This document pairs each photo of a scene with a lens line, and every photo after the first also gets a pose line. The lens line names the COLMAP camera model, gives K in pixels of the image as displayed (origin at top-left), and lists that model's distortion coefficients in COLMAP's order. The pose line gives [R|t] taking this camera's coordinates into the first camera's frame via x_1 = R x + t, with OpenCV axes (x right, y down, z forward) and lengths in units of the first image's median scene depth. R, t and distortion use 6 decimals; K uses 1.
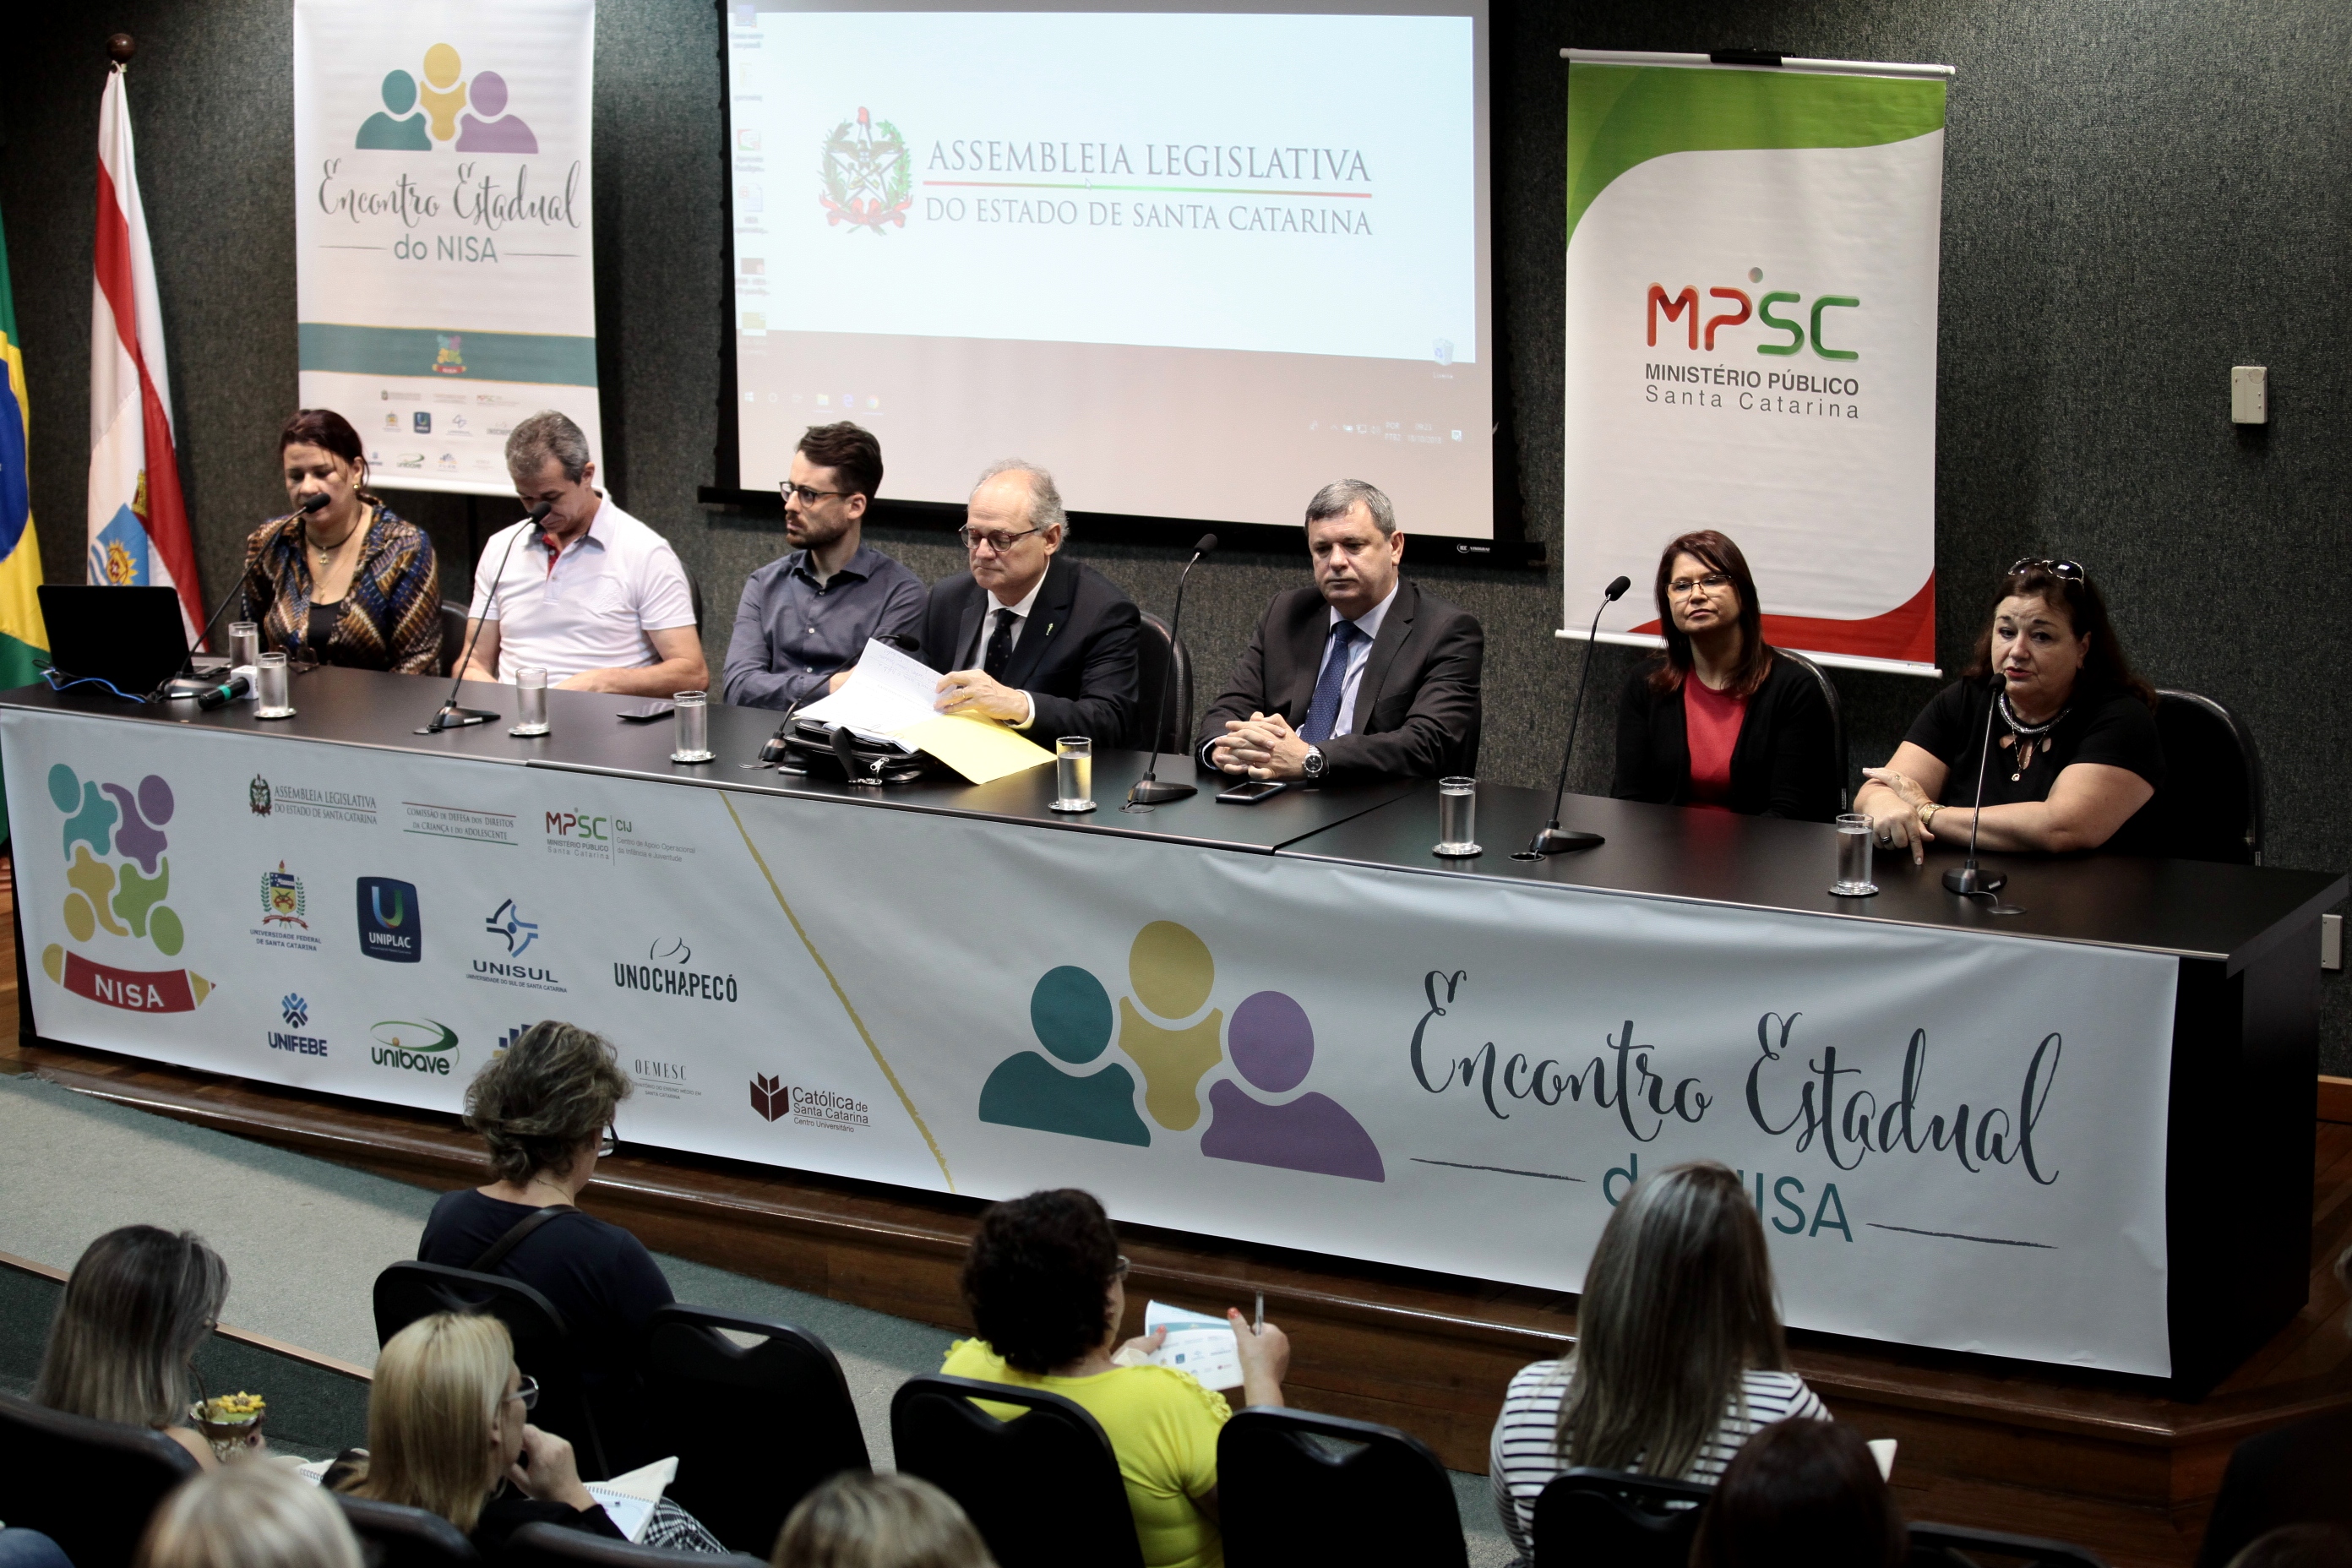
lens RADIAL K [[4927.6, 0, 1176.0], [0, 4927.6, 784.0], [0, 0, 1]] dist [-0.311552, -0.289652]
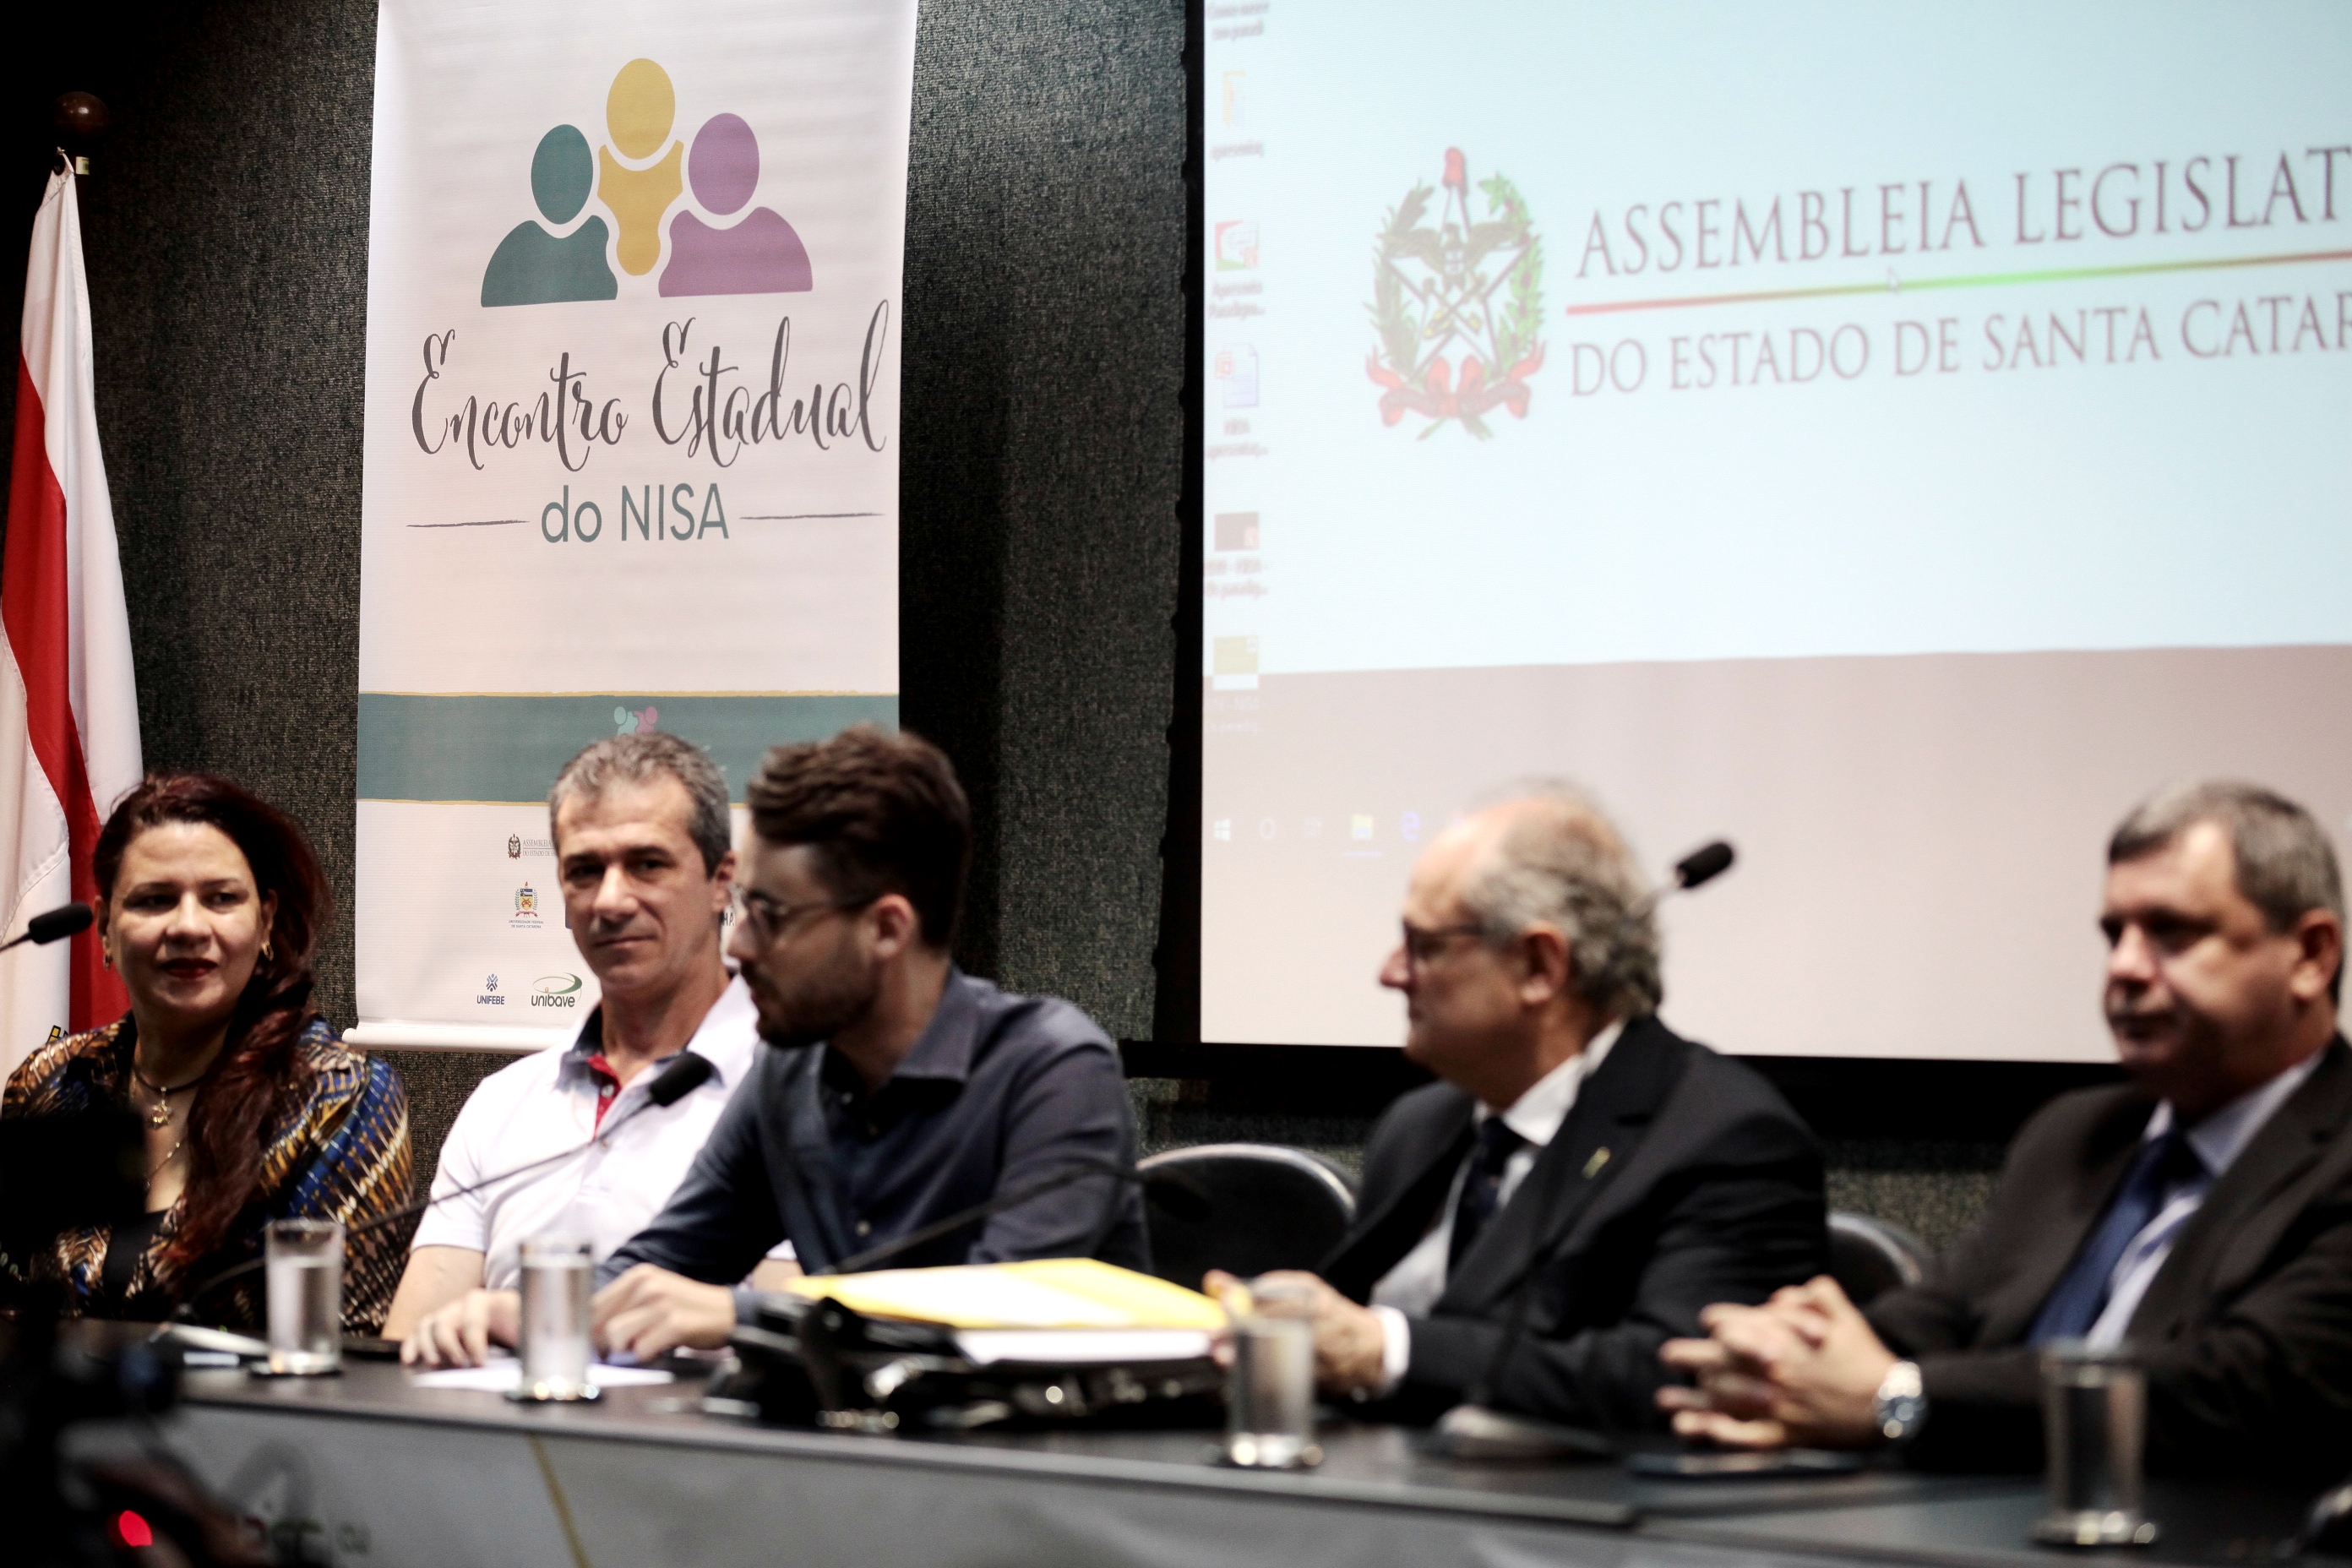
lens RADIAL K [[8681.8, 0, 1176.0], [0, 8681.8, 784.0], [0, 0, 1]] dist [0.218415, 4.627930]
pose [[0.953219, 0.014018, -0.301954, 0.148270], [-0.076764, 0.977402, -0.196957, 0.072906], [0.292370, 0.210922, 0.932755, 0.275364]]
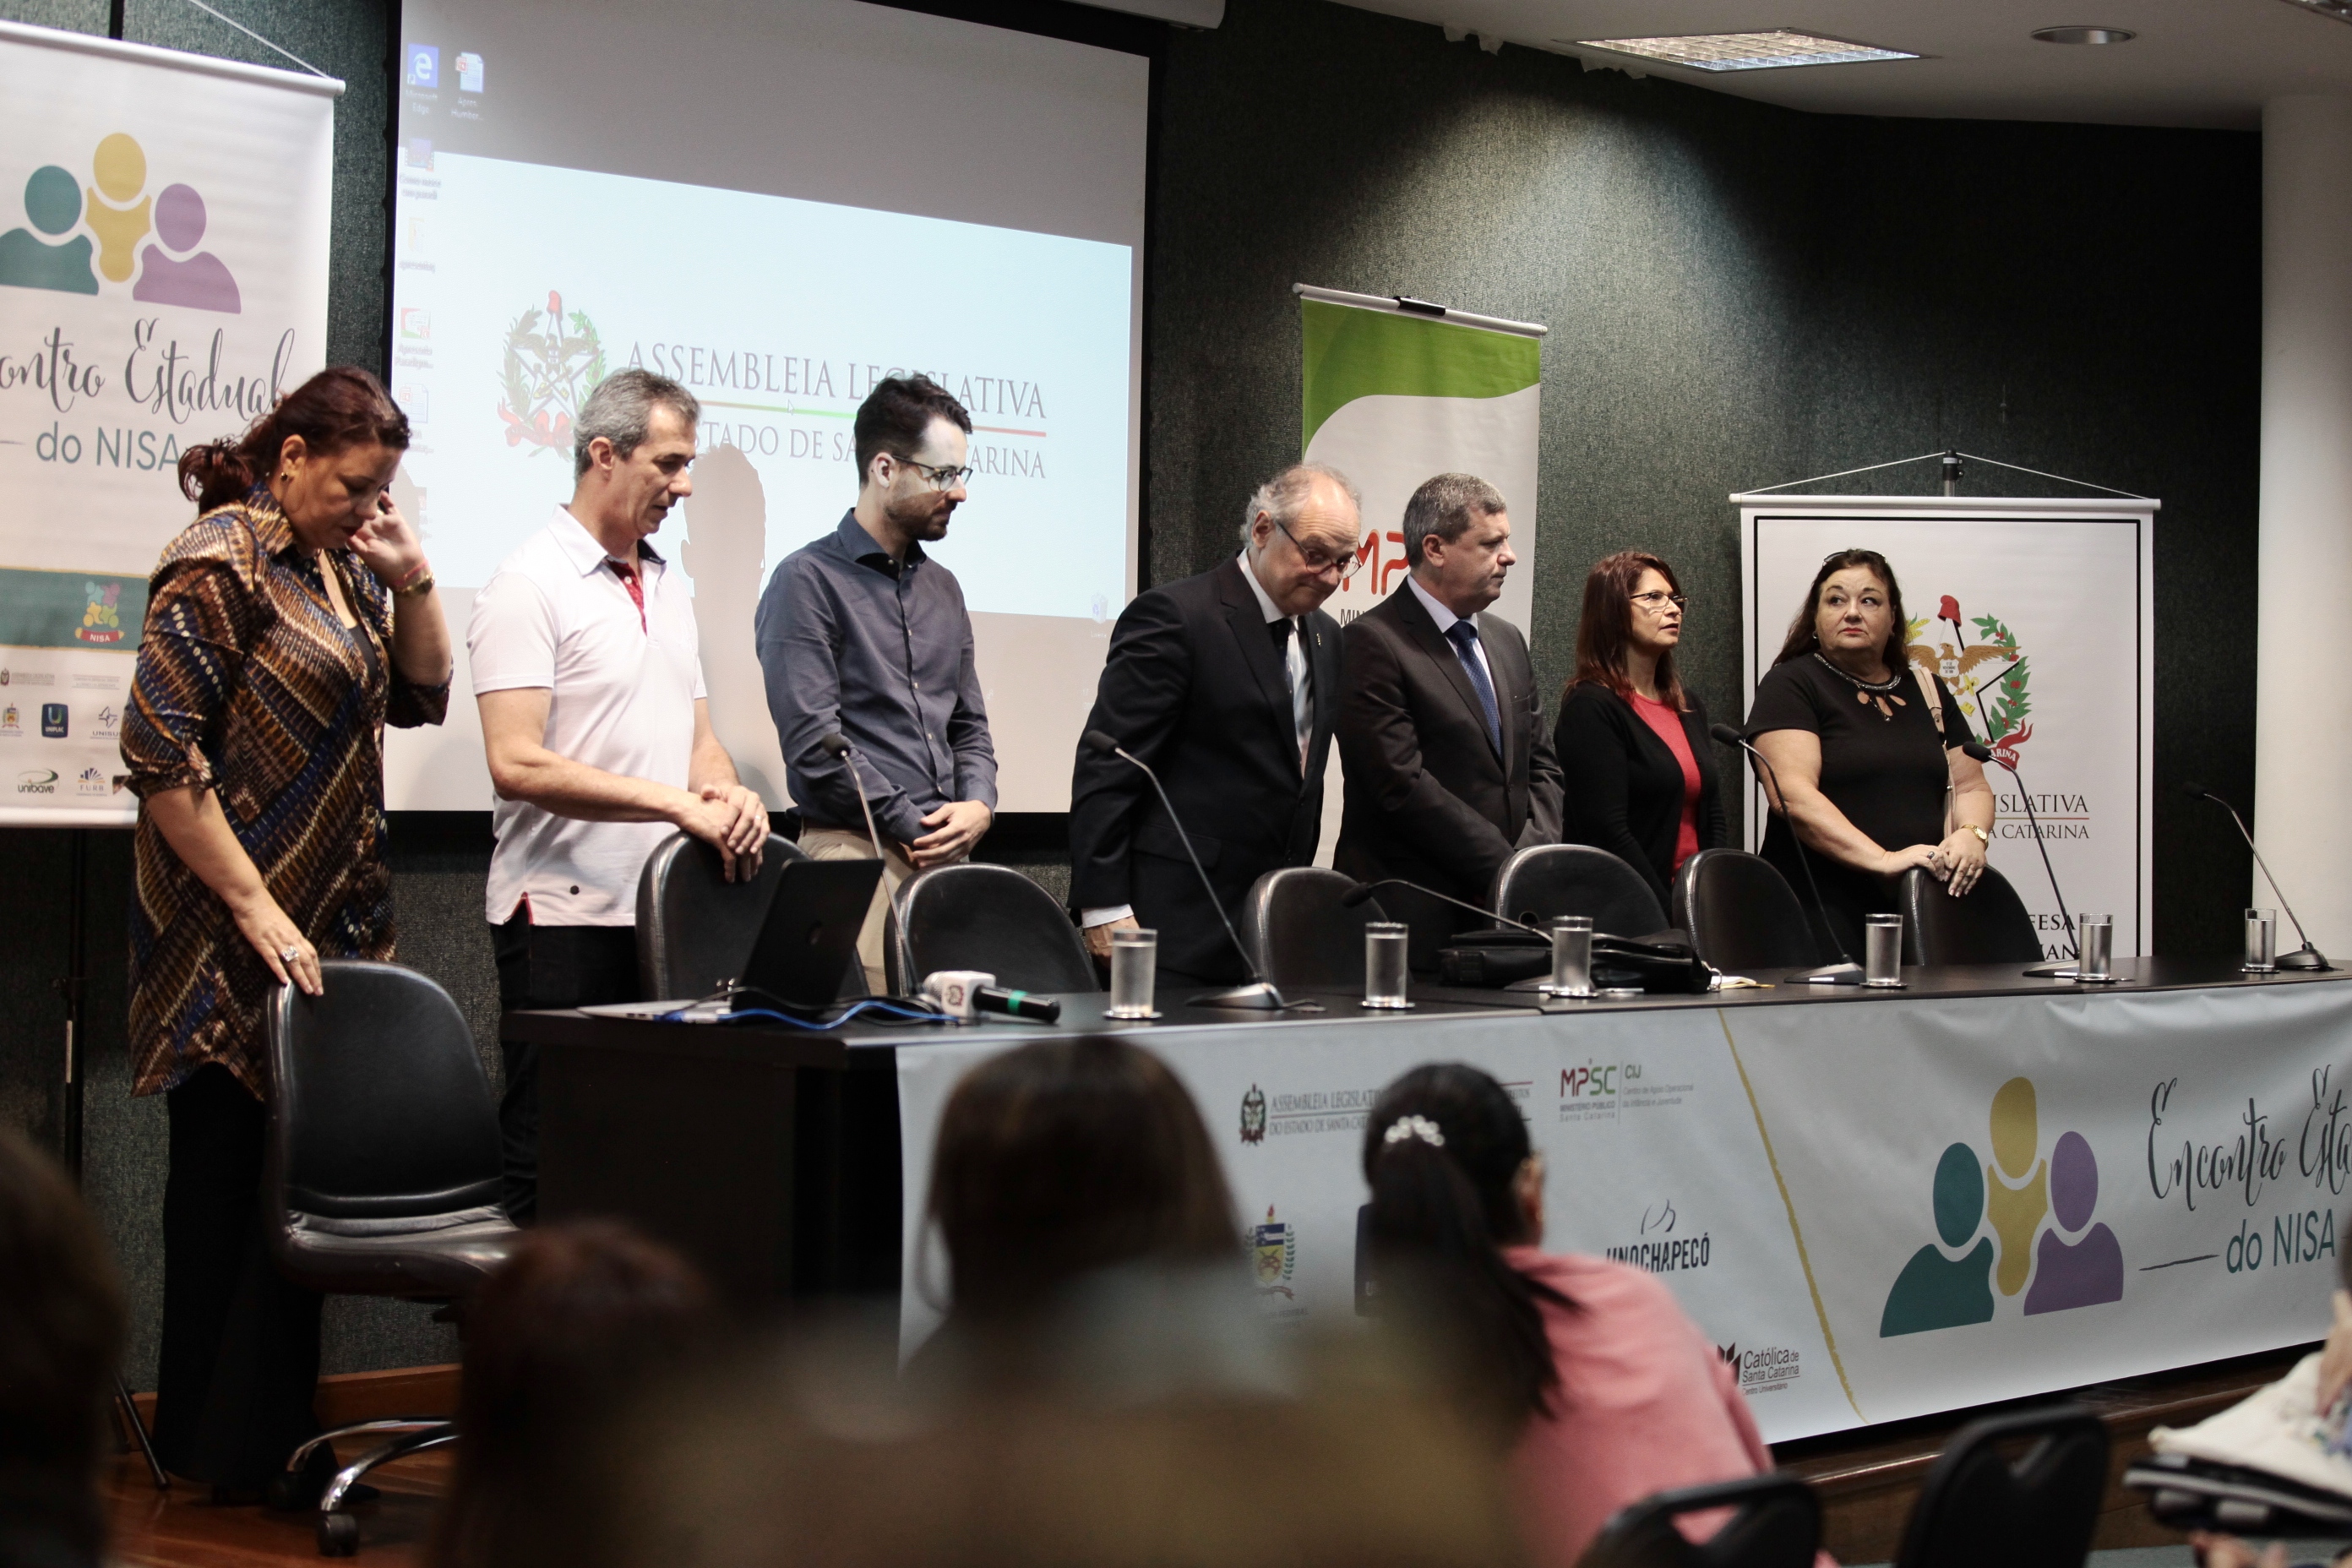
lens RADIAL K [[4837.5, 0, 1176.0], [0, 4837.5, 784.0], [0, 0, 1]] dist [-0.373696, 0.363764]
pose [[0.164713, 0.012647, 0.986260, -0.777090], [0.173112, 0.984026, -0.041529, -0.015590], [-0.971031, 0.177574, 0.159893, 0.798450]]
